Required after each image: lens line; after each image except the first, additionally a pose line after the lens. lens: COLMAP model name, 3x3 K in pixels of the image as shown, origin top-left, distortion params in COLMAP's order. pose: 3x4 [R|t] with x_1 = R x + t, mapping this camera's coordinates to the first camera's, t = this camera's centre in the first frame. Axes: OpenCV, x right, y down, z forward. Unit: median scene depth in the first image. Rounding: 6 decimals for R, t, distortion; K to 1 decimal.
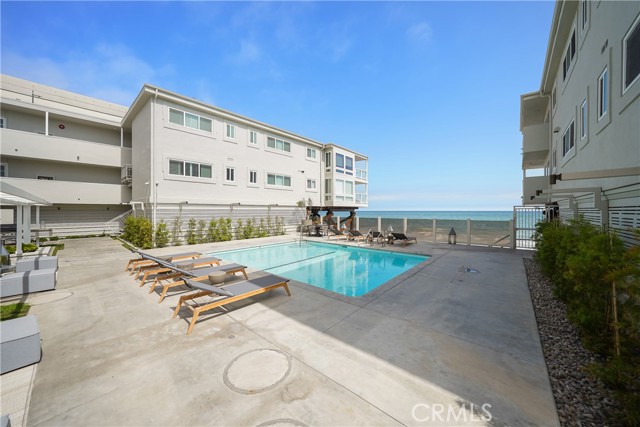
lens RADIAL K [[228.7, 0, 319.4], [0, 228.7, 211.7], [0, 0, 1]] dist [-0.032012, 0.007889]
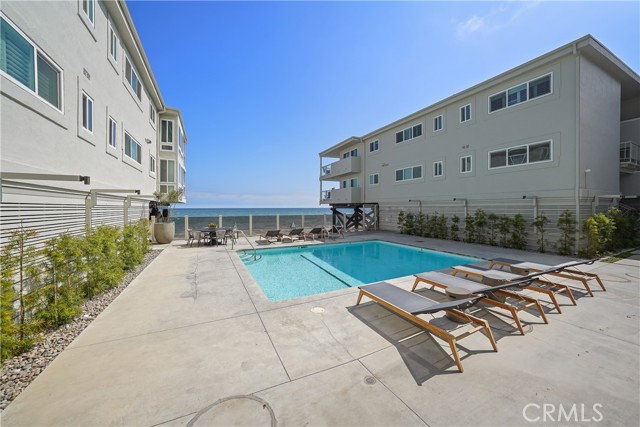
lens RADIAL K [[228.7, 0, 319.4], [0, 228.7, 211.7], [0, 0, 1]] dist [-0.032012, 0.007889]
pose [[0.388247, -0.012151, 0.921475, -0.473021], [0.001770, 0.999921, 0.012439, -0.000960], [-0.921554, -0.003199, 0.388238, 0.398826]]
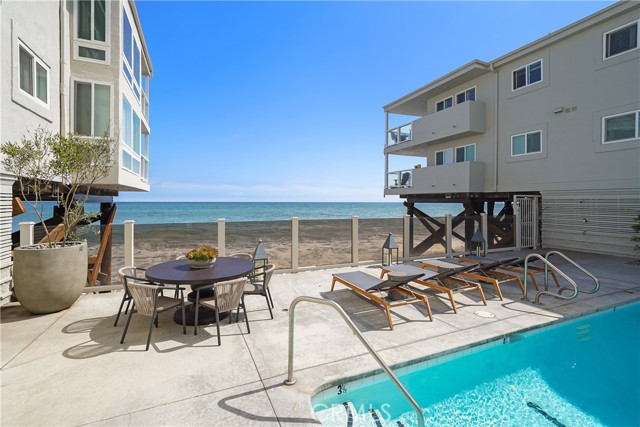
lens RADIAL K [[291.5, 0, 318.4], [0, 291.5, 202.5], [0, 0, 1]] dist [0.002537, 0.000192]
pose [[0.428629, 0.000826, 0.903480, -0.189435], [0.000147, 1.000000, -0.000984, -0.003673], [-0.903481, 0.000555, 0.428629, 0.726351]]
